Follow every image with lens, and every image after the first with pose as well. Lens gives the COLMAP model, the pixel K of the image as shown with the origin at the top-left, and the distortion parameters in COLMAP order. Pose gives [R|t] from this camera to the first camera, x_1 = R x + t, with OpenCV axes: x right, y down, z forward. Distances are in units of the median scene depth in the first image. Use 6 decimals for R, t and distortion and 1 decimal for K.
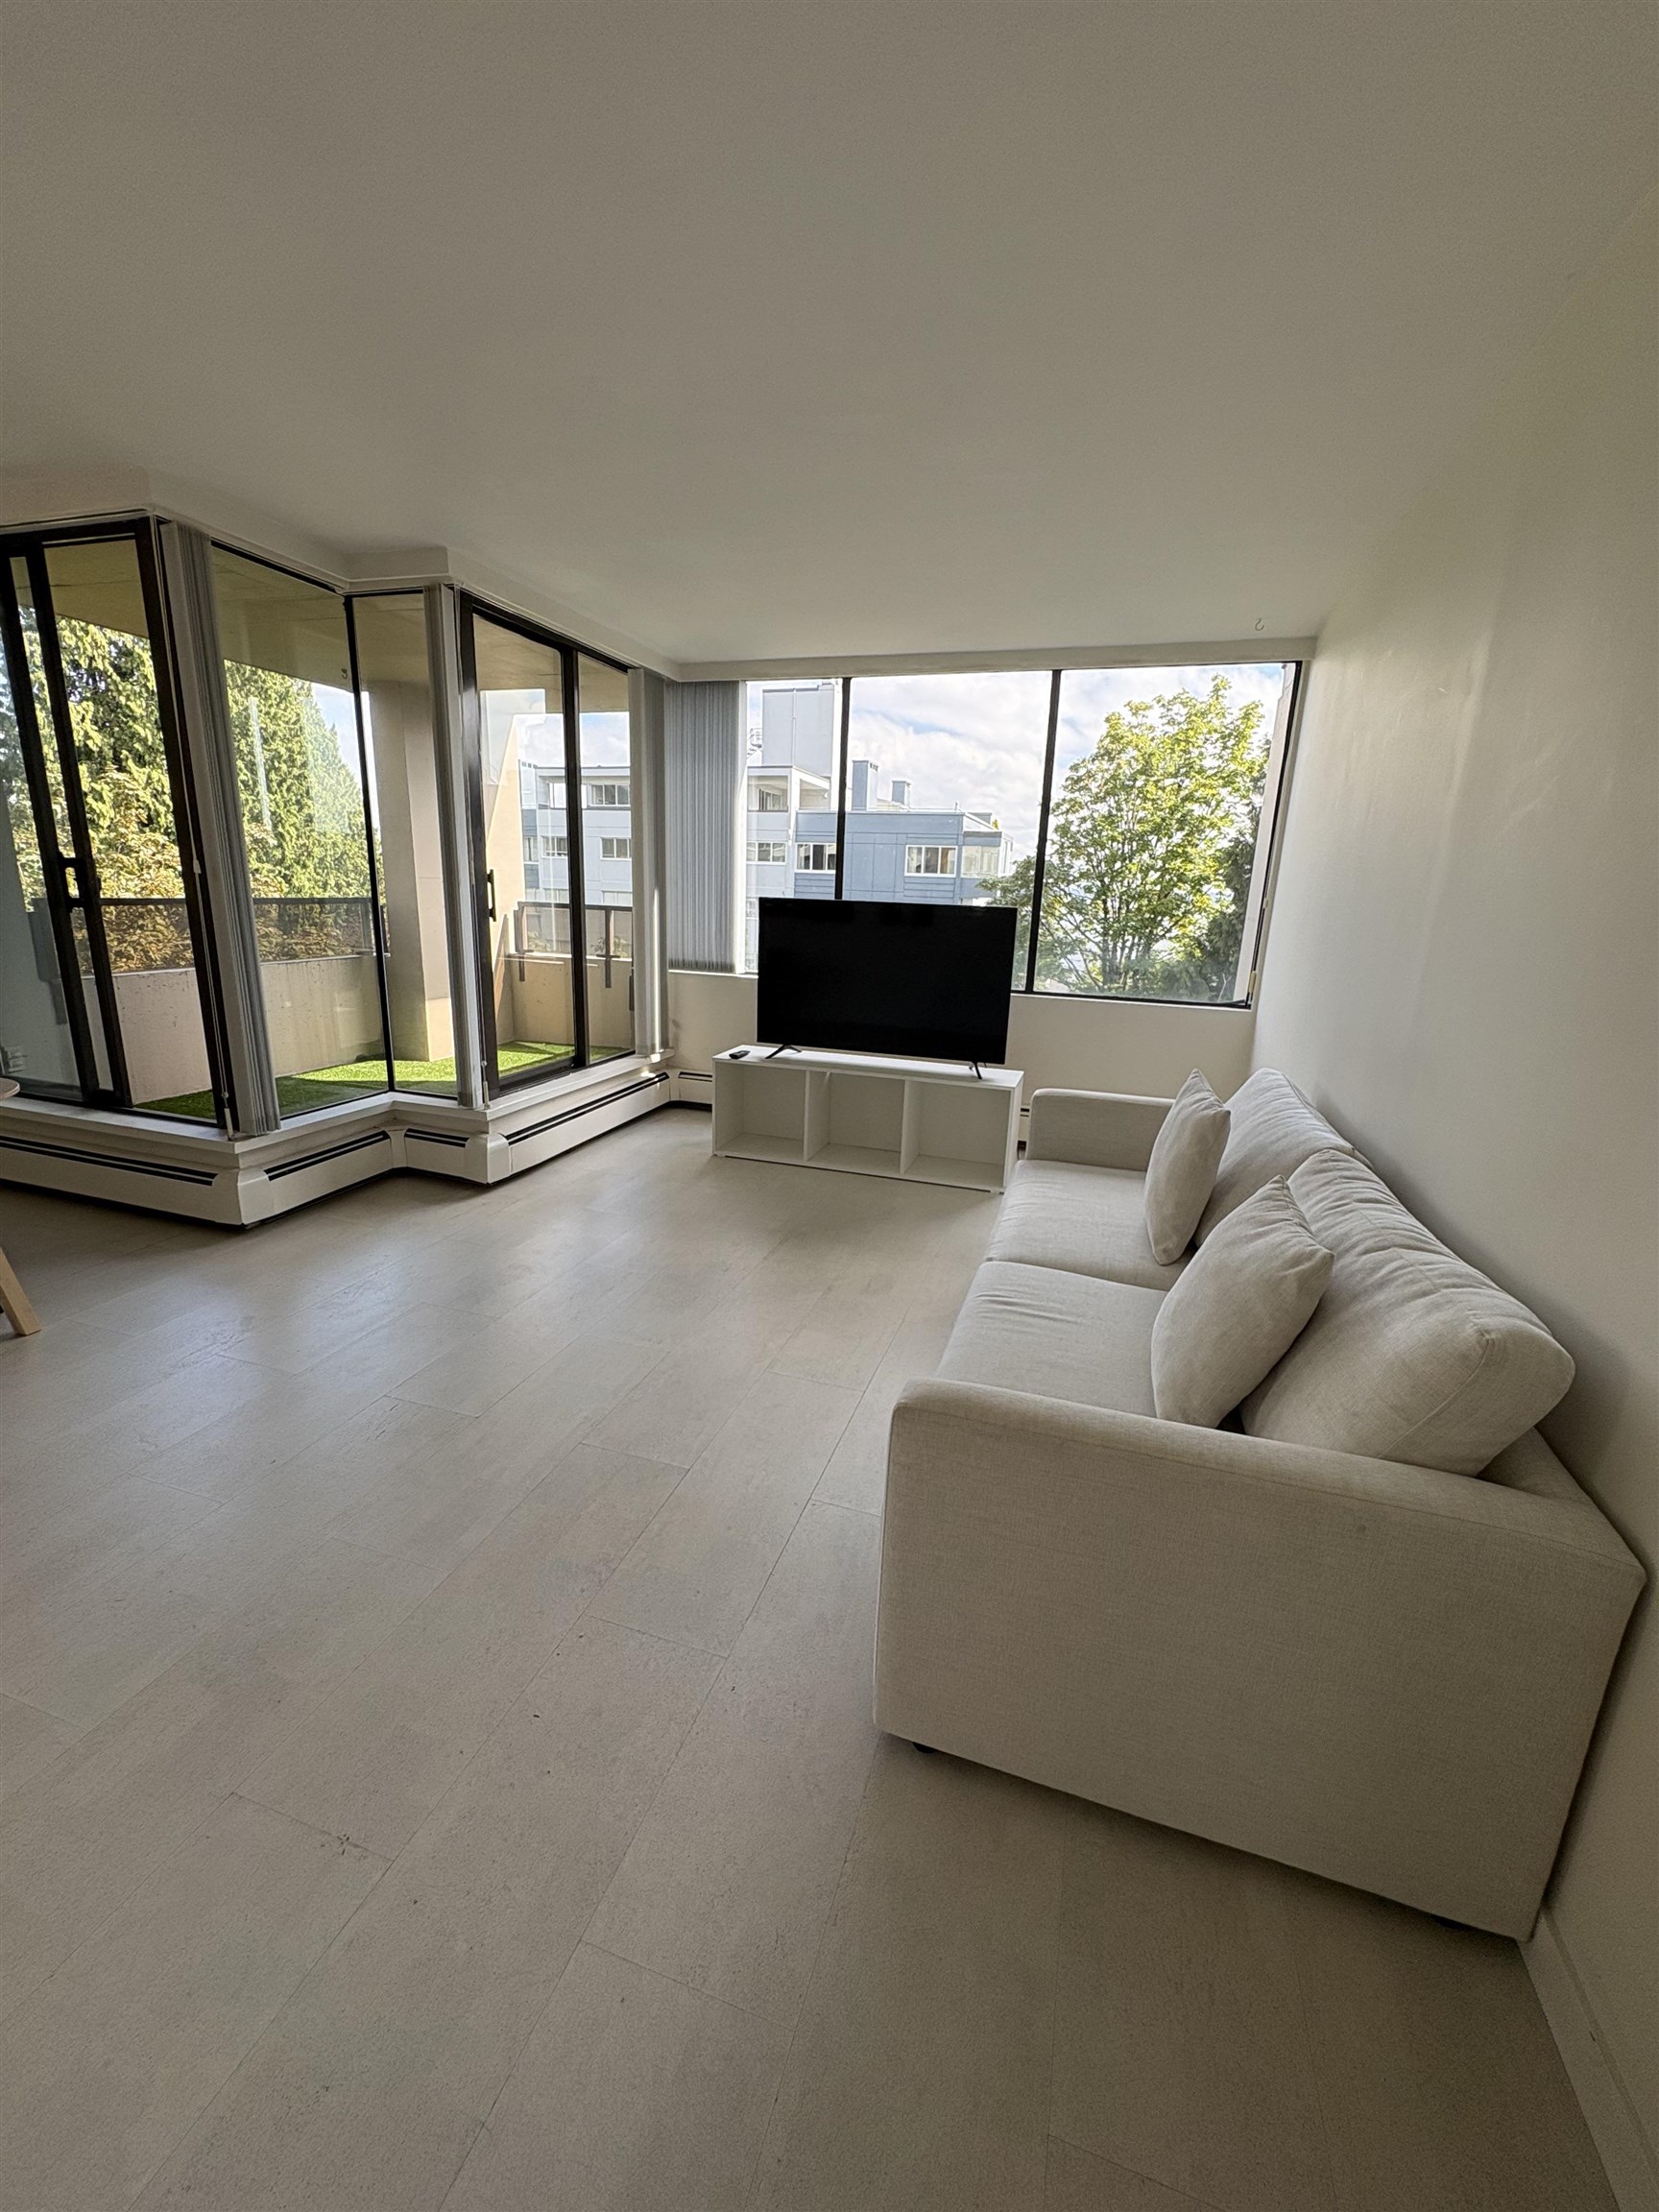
lens RADIAL K [[889.2, 0, 829.5], [0, 889.2, 1106.0], [0, 0, 1]] dist [-0.000289, -0.000028]
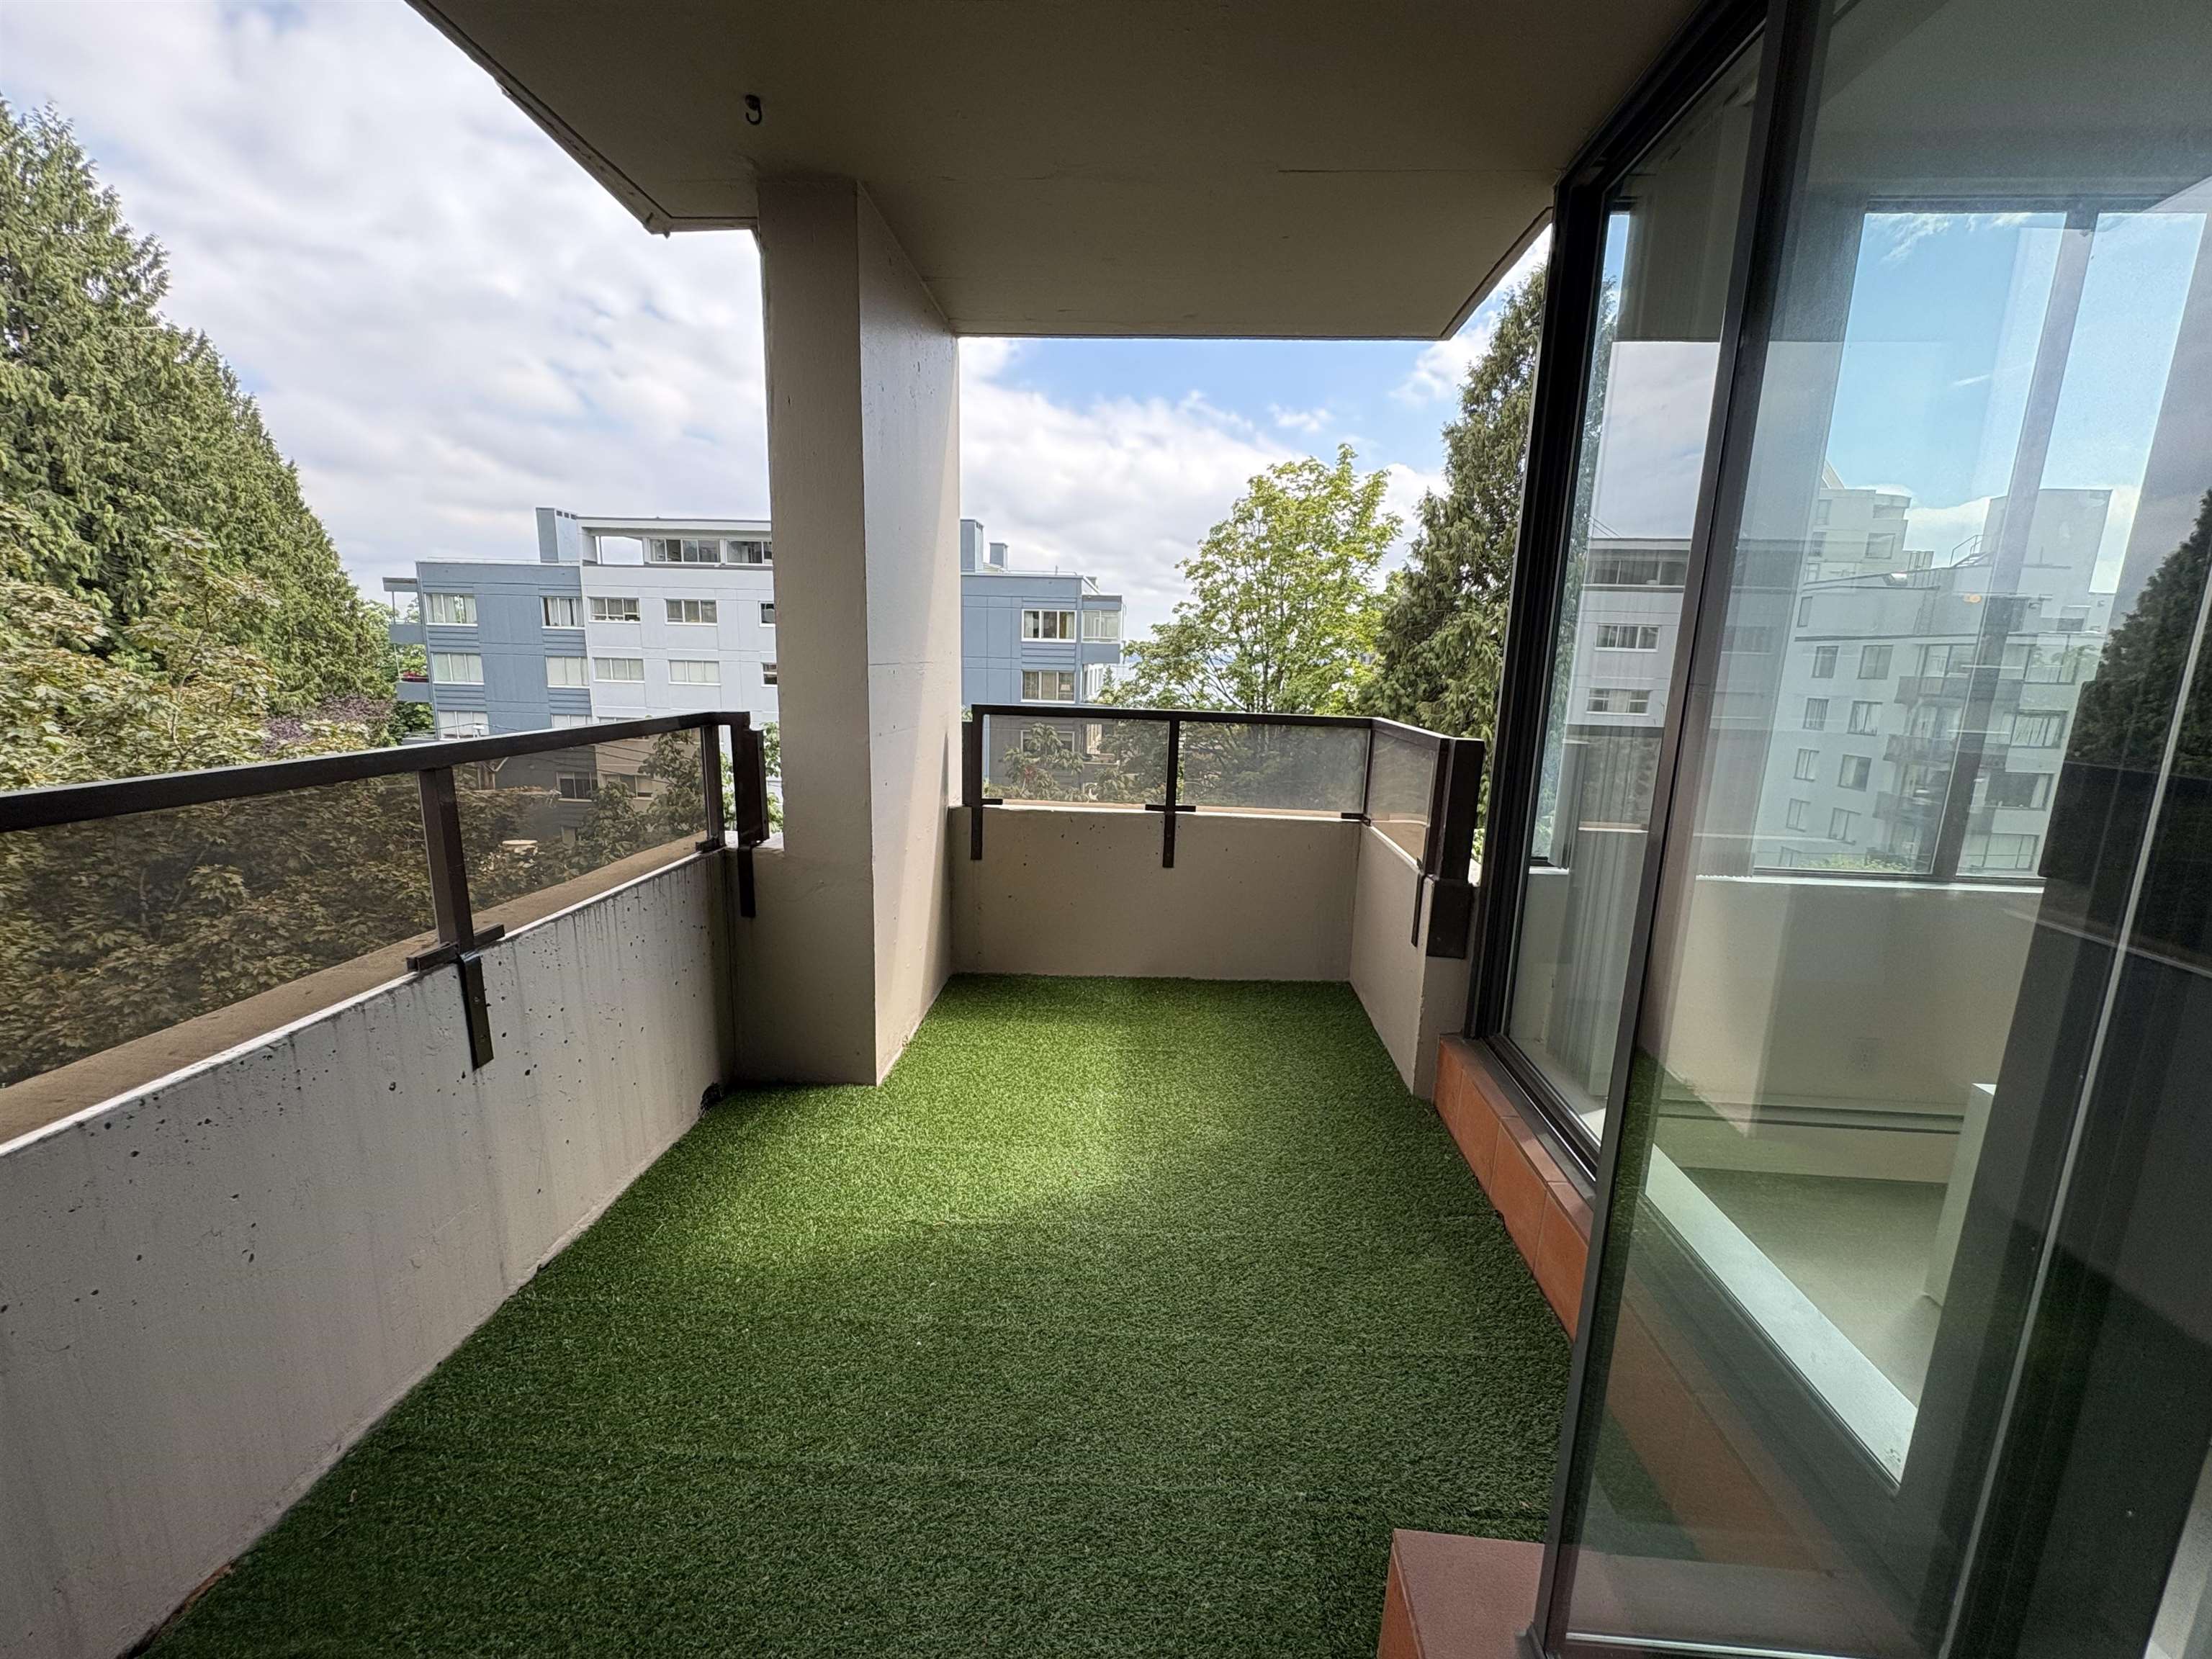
lens RADIAL K [[889.1, 0, 1102.2], [0, 889.1, 830.5], [0, 0, 1]] dist [0.001033, 0.000190]
pose [[0.971017, -0.054062, 0.232815, -0.628975], [0.063893, 0.997347, -0.034890, -0.214137], [-0.230311, 0.048754, 0.971895, 0.777769]]
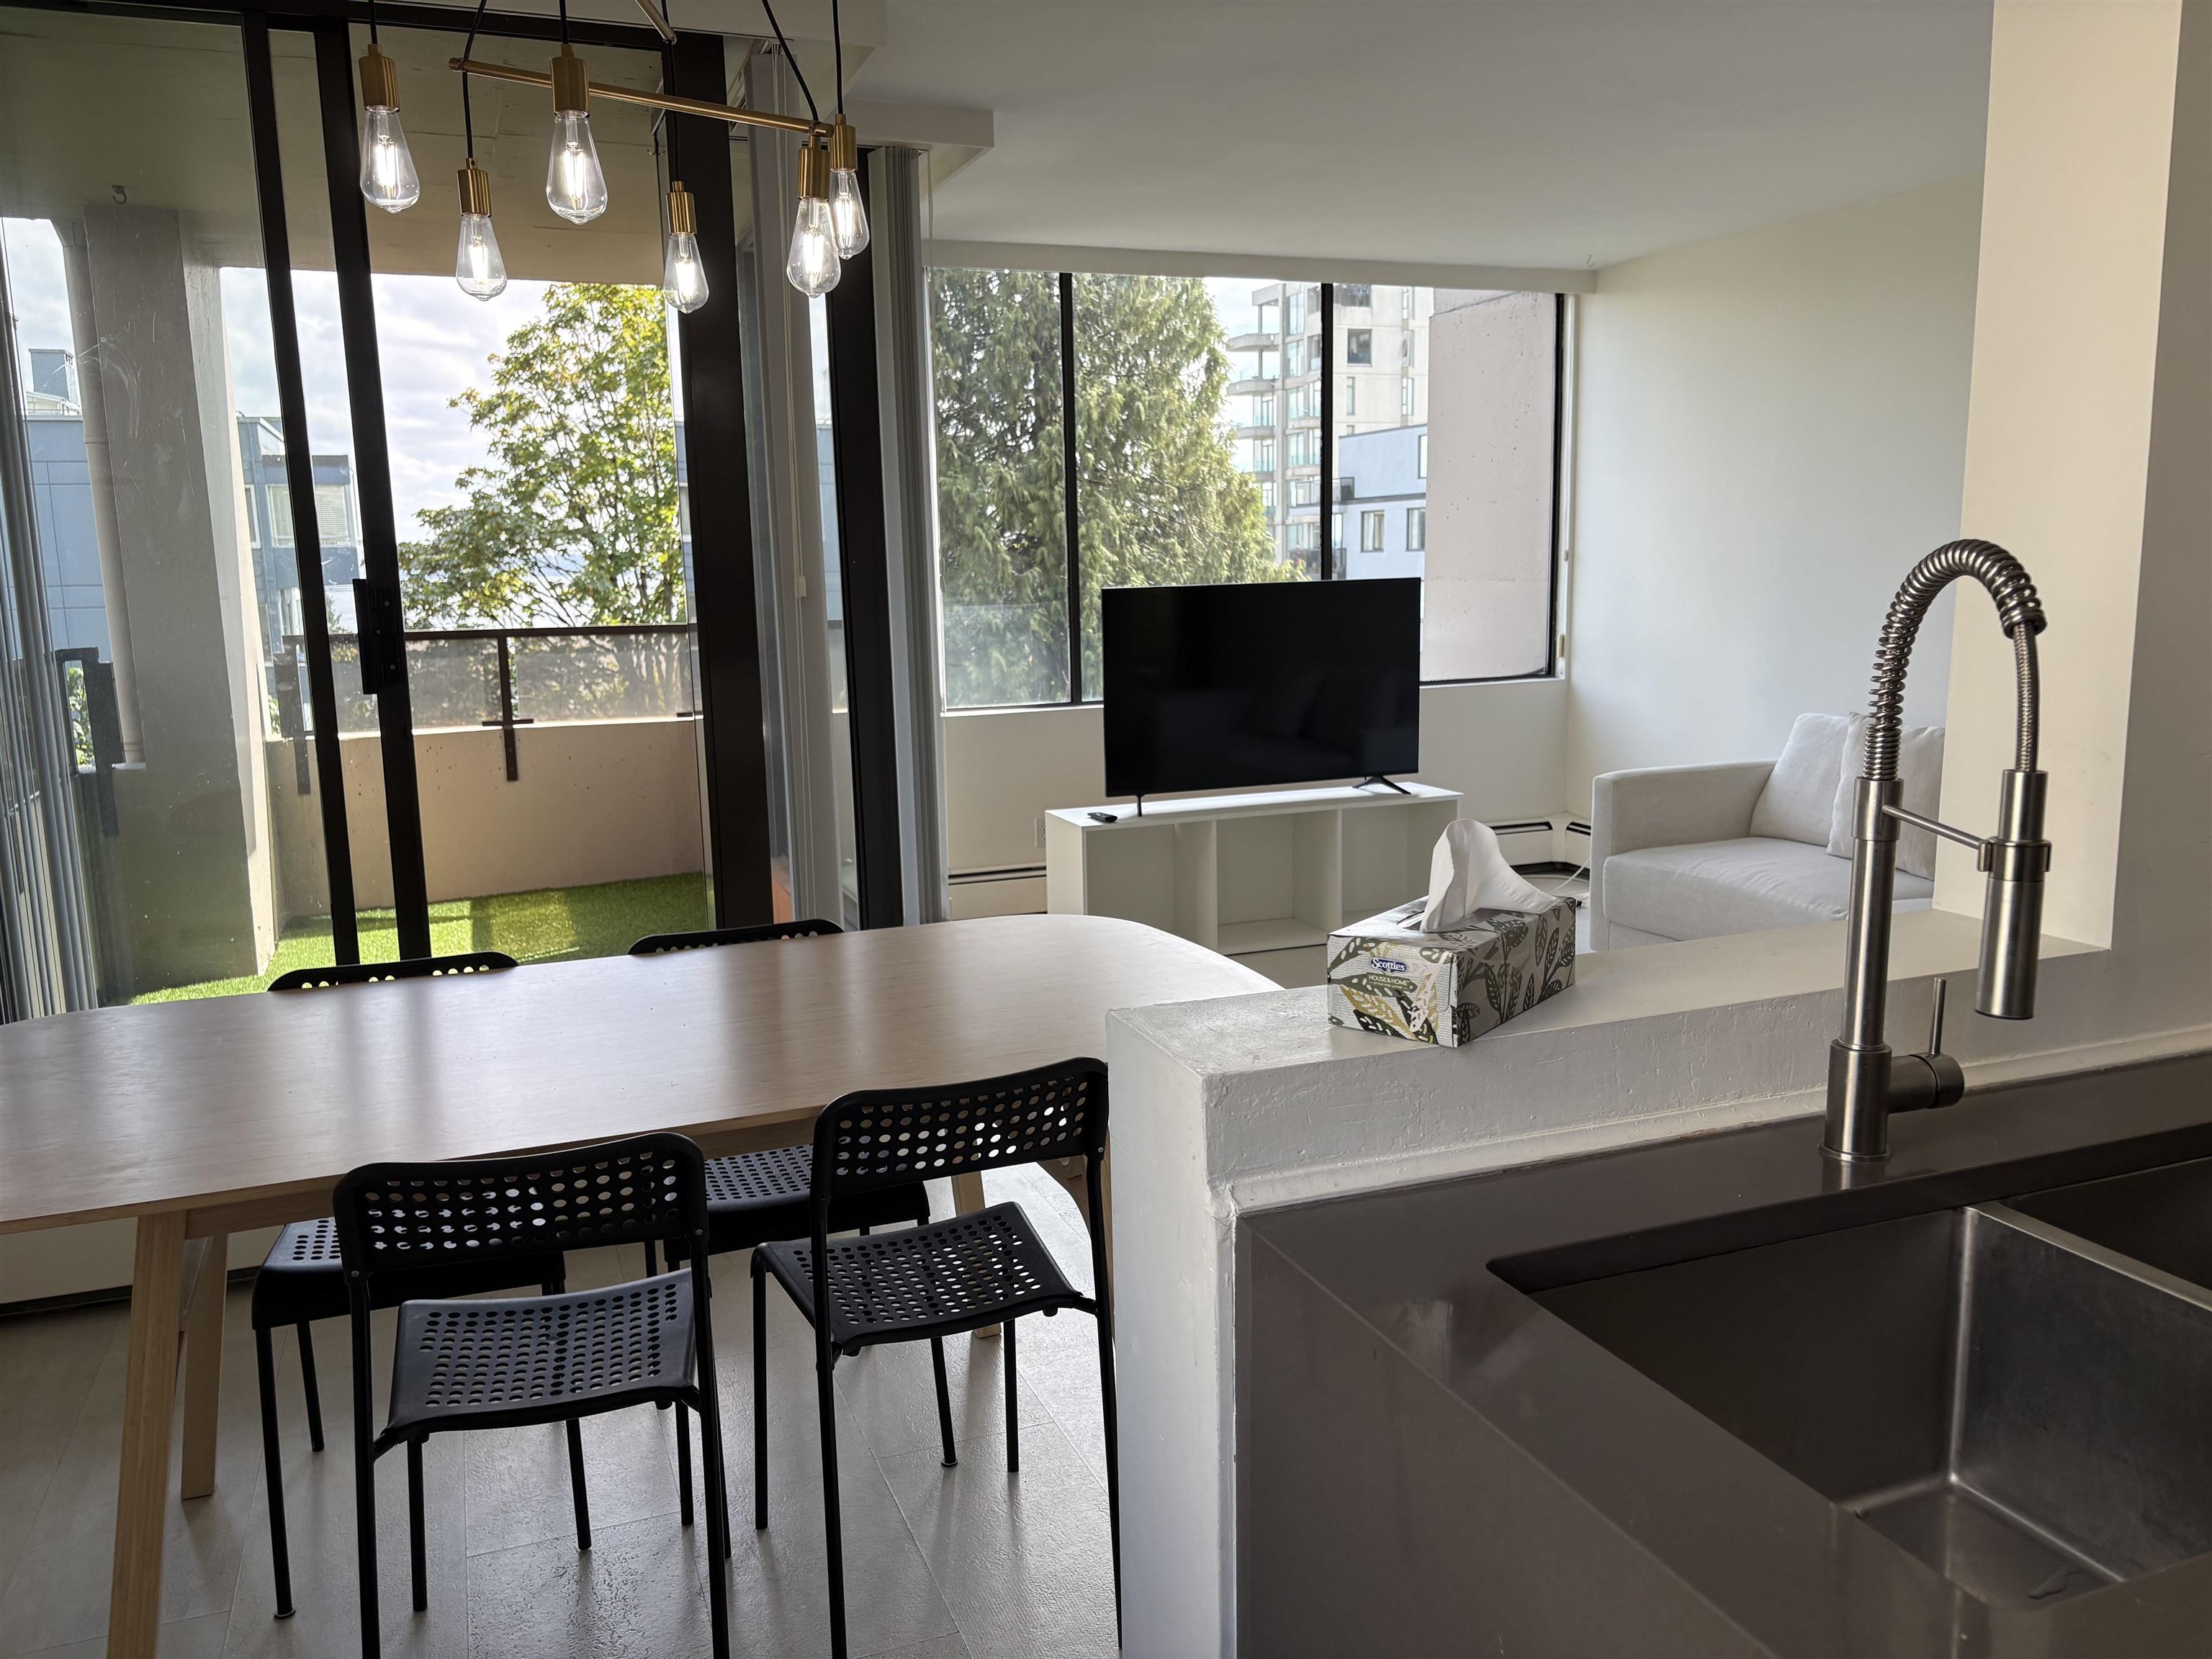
lens RADIAL K [[1697.9, 0, 1106.0], [0, 1697.9, 829.5], [0, 0, 1]] dist [0.018280, 0.001737]
pose [[0.777748, -0.152251, 0.609859, -0.924539], [0.199207, 0.979912, -0.009412, -0.037442], [-0.596175, 0.128808, 0.792454, -0.018038]]
